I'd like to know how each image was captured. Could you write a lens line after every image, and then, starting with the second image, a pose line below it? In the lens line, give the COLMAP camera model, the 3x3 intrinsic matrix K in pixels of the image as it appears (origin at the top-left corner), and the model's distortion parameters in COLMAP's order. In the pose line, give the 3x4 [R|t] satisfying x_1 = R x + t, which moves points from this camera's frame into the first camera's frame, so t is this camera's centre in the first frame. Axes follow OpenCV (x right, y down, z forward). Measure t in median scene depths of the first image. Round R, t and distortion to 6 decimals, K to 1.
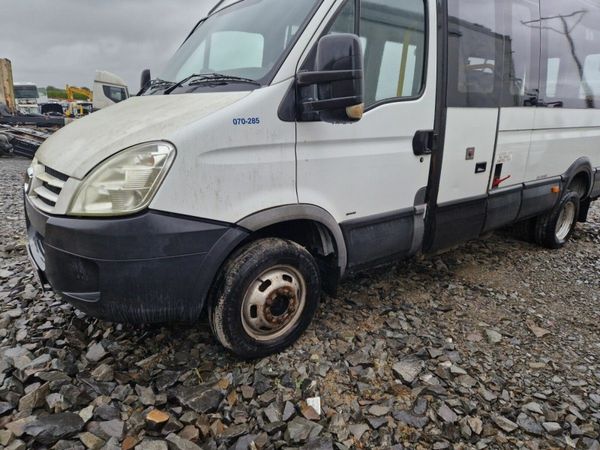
lens RADIAL K [[390.6, 0, 290.5], [0, 390.6, 226.3], [0, 0, 1]] dist [0.066072, -0.055802]
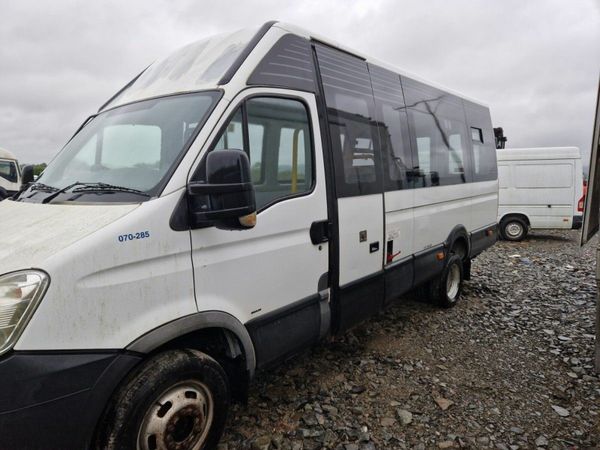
lens RADIAL K [[390.6, 0, 290.5], [0, 390.6, 226.3], [0, 0, 1]] dist [0.066072, -0.055802]
pose [[0.976026, -0.059392, 0.209392, 0.042246], [0.089726, 0.986292, -0.138479, -0.091771], [-0.198297, 0.153947, 0.967977, -0.001428]]
